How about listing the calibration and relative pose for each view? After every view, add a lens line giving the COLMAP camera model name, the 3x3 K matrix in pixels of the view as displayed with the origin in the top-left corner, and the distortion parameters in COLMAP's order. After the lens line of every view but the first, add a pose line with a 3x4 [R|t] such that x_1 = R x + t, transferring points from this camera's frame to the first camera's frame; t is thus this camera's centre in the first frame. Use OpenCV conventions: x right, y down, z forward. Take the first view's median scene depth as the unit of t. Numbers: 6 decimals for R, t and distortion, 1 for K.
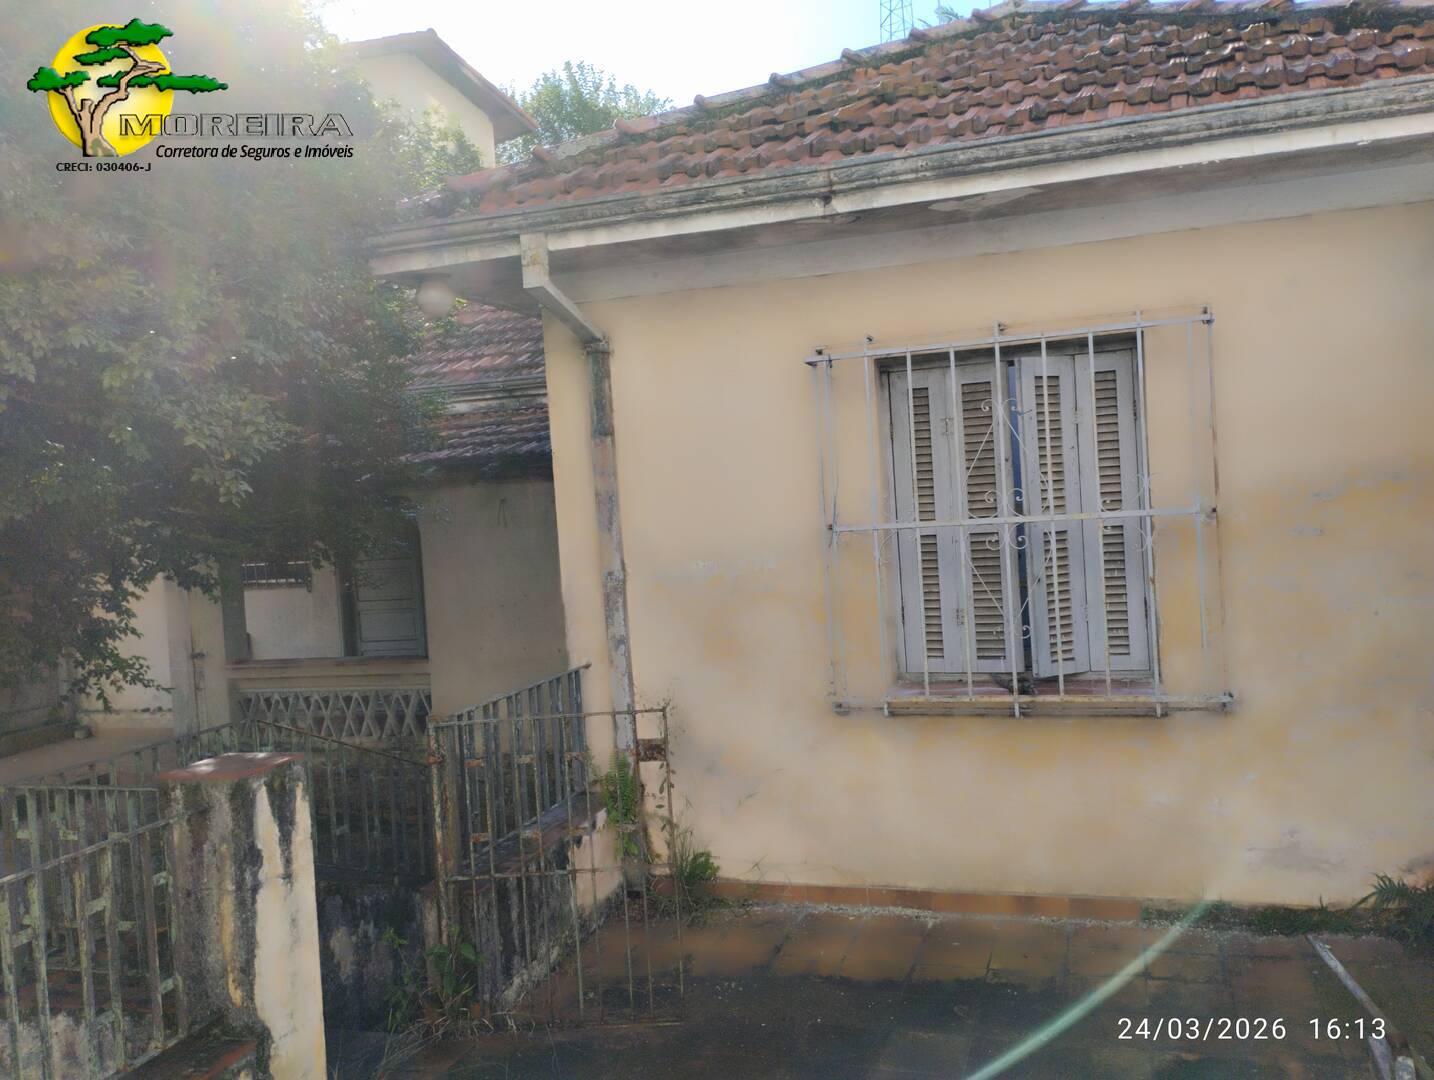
lens RADIAL K [[1193.4, 0, 717.0], [0, 1193.4, 540.0], [0, 0, 1]] dist [0.118117, -0.171367]
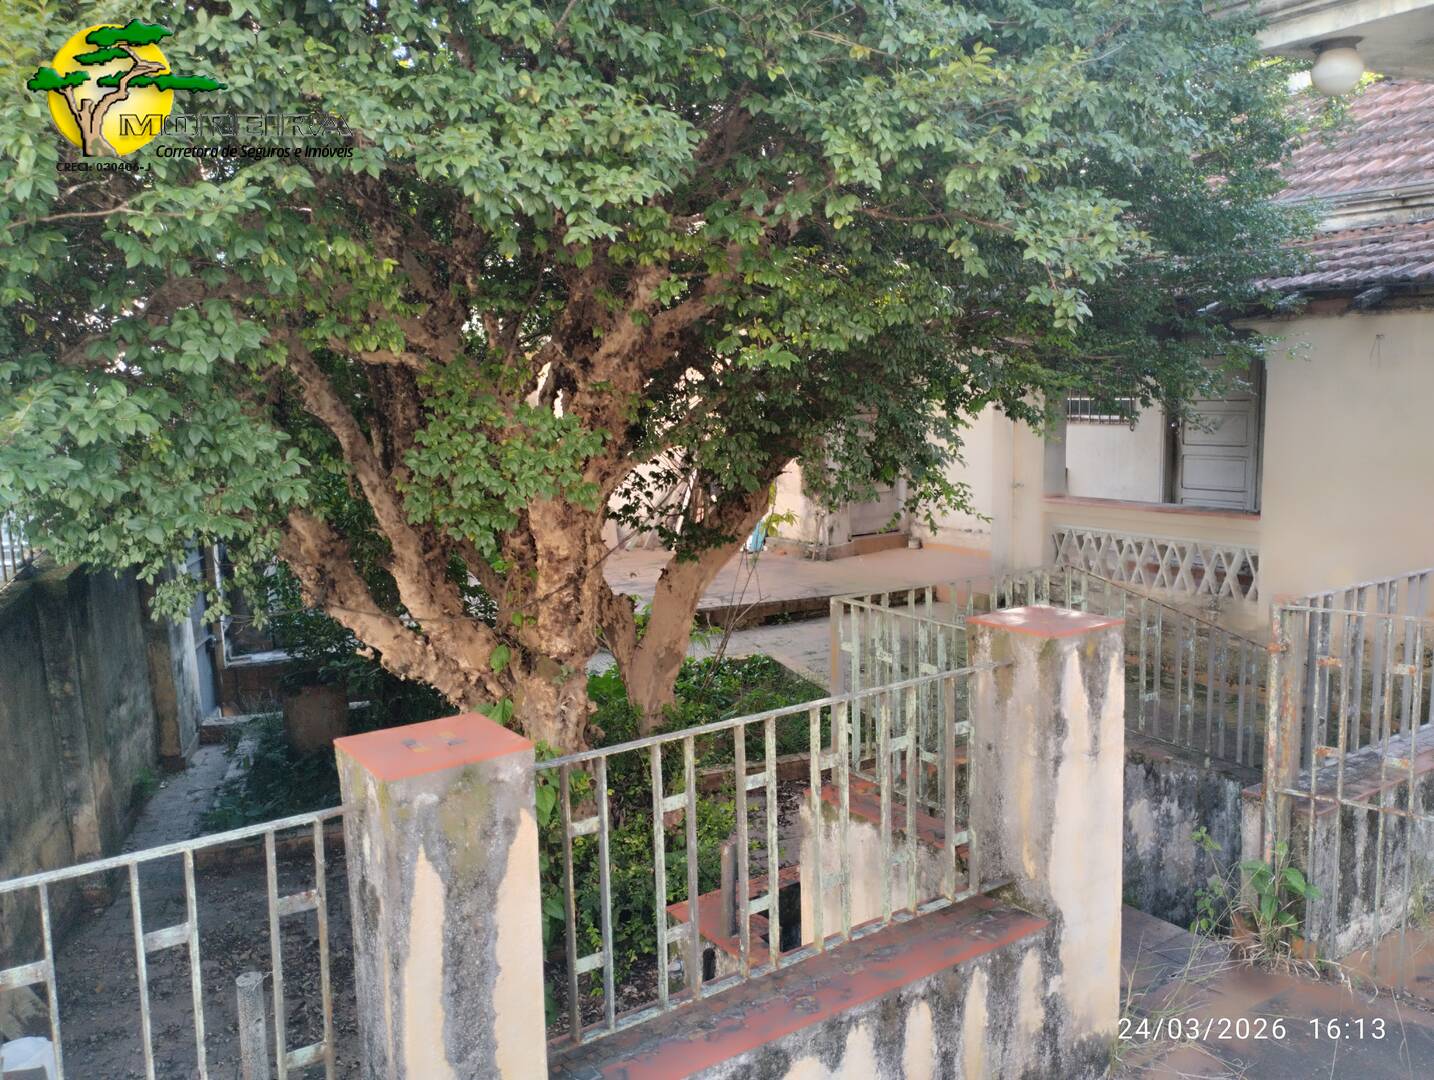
lens RADIAL K [[1193.4, 0, 717.0], [0, 1193.4, 540.0], [0, 0, 1]] dist [0.118117, -0.171367]
pose [[0.792371, 0.126281, -0.596826, -0.043377], [-0.045040, 0.987780, 0.149204, 0.002057], [0.608374, -0.091344, 0.788376, 0.100572]]
